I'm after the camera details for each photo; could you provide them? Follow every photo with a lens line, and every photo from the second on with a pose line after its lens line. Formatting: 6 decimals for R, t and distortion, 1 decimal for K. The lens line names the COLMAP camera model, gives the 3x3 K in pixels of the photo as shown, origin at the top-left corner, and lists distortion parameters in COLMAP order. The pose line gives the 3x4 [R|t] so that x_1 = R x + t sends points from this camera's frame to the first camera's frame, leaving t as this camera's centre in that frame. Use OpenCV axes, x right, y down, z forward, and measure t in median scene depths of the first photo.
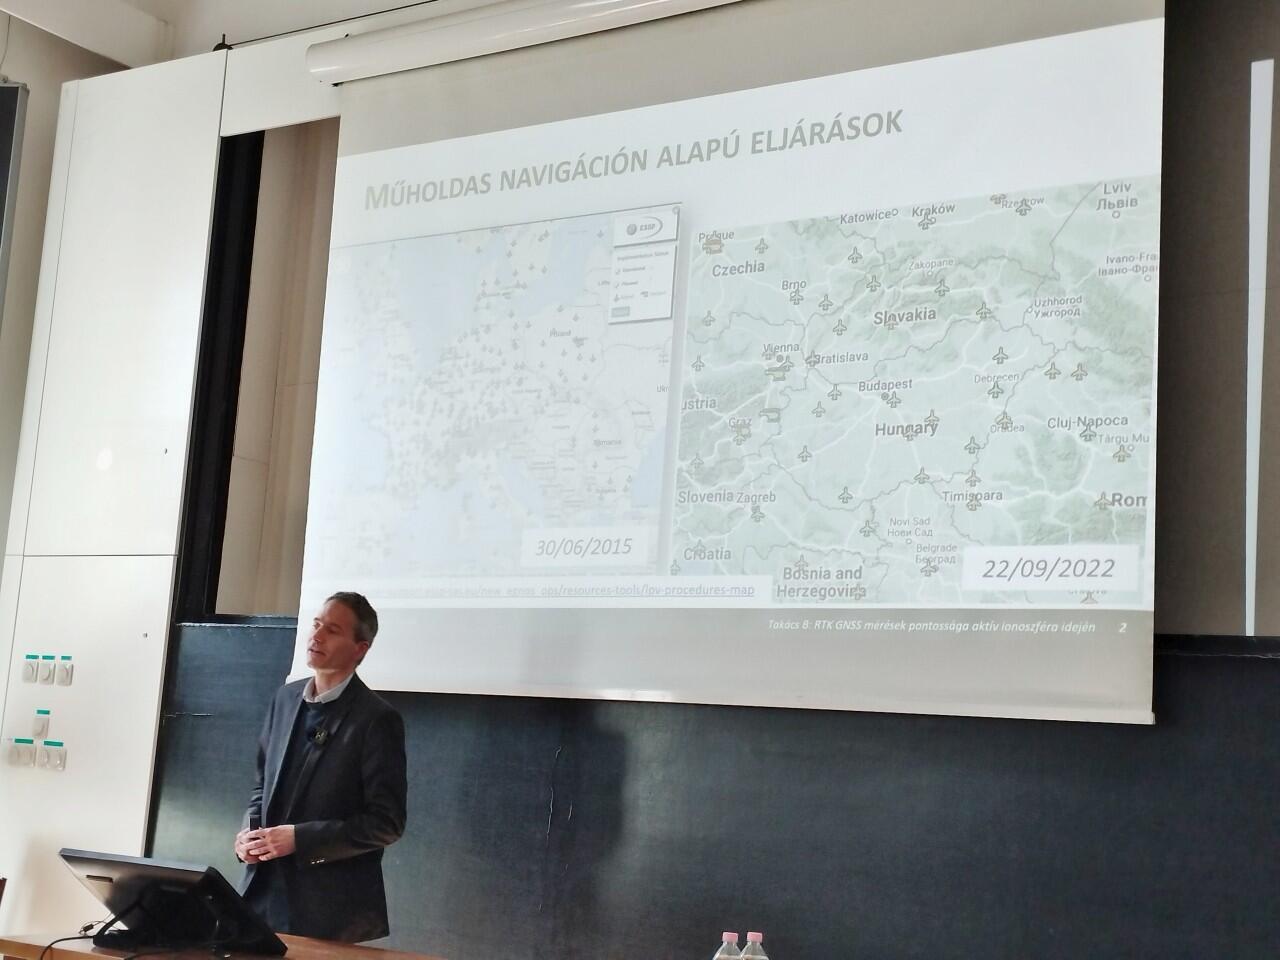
lens RADIAL K [[1714.5, 0, 668.1], [0, 1714.5, 480.0], [0, 0, 1]] dist [0.062622, 0.000000]
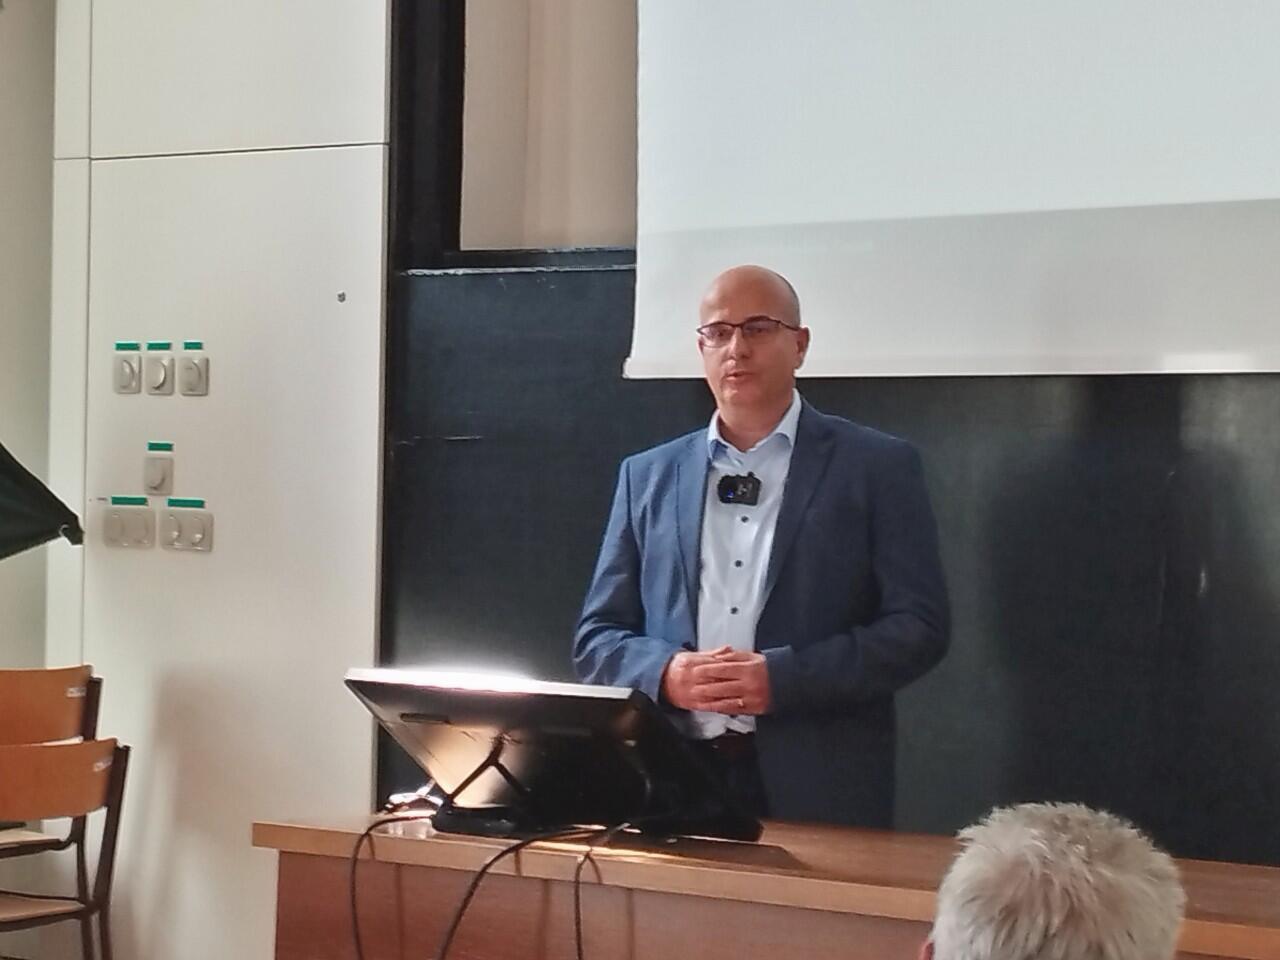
lens RADIAL K [[3661.0, 0, 673.0], [0, 3661.0, 479.9], [0, 0, 1]] dist [0.116838, 0.000000]
pose [[0.993067, -0.044678, -0.108727, -0.081125], [0.060101, 0.987898, 0.142990, -0.010356], [0.101023, -0.148533, 0.983734, -0.117551]]
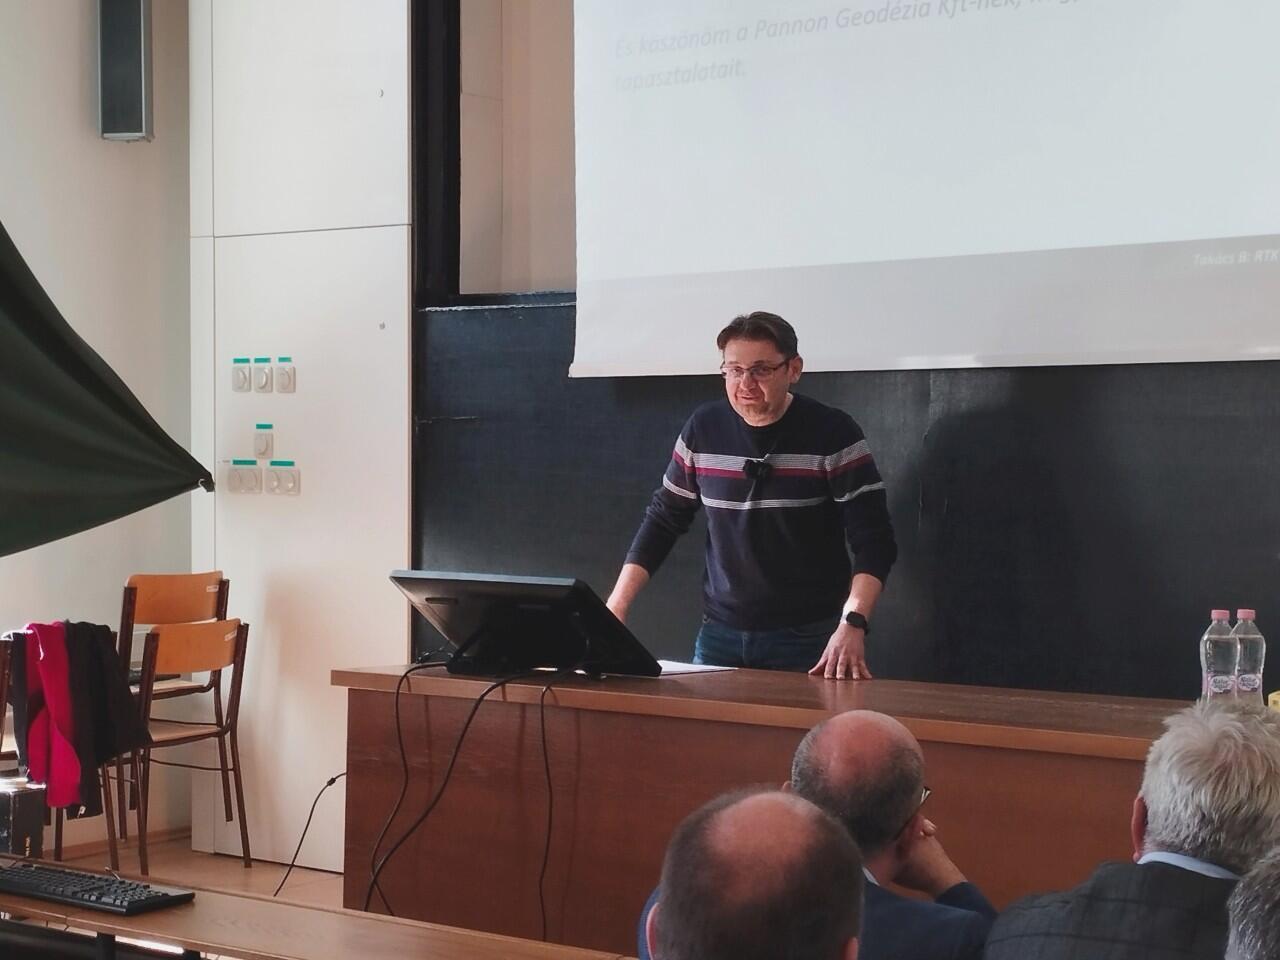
lens RADIAL K [[2477.3, 0, 635.8], [0, 2477.3, 502.8], [0, 0, 1]] dist [0.133877, 0.000000]
pose [[0.993357, -0.058100, -0.099328, -0.074179], [0.074277, 0.983012, 0.167838, -0.015637], [0.087889, -0.174101, 0.980798, -0.152654]]
